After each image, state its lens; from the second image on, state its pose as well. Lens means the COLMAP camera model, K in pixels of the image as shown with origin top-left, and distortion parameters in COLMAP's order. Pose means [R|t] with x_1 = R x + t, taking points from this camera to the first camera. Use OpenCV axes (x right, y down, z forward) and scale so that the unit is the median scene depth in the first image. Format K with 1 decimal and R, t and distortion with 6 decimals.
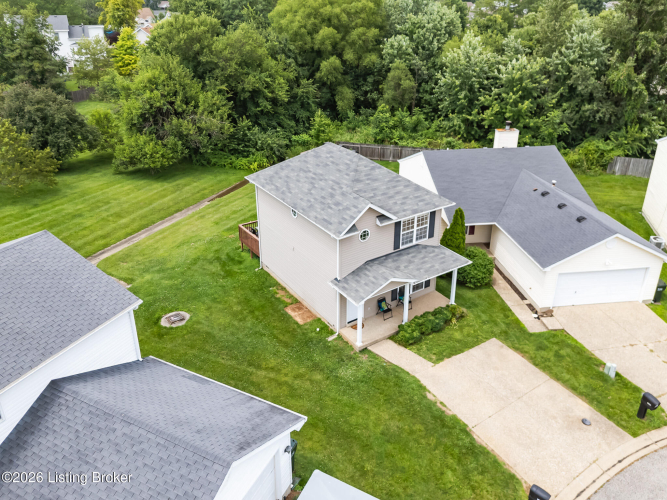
lens RADIAL K [[499.1, 0, 334.3], [0, 499.1, 206.2], [0, 0, 1]] dist [0.018244, -0.005033]
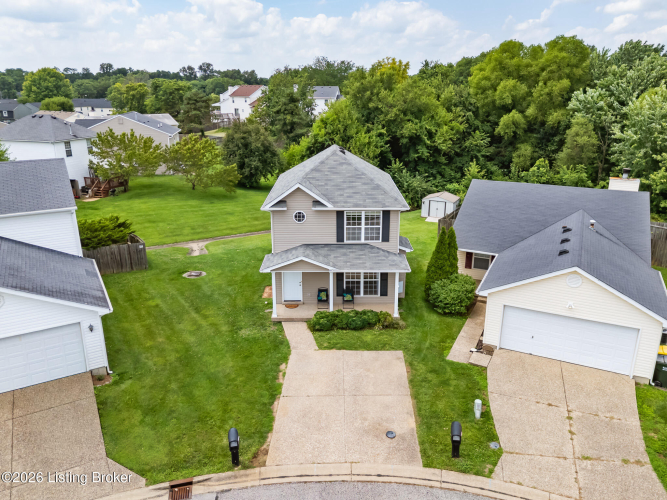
lens RADIAL K [[483.4, 0, 333.5], [0, 483.4, 250.0], [0, 0, 1]] dist [0.024882, -0.006925]
pose [[0.835651, 0.173193, -0.521241, 0.607177], [-0.209899, 0.977654, -0.011663, 0.111879], [0.507573, 0.119154, 0.853330, 0.148248]]
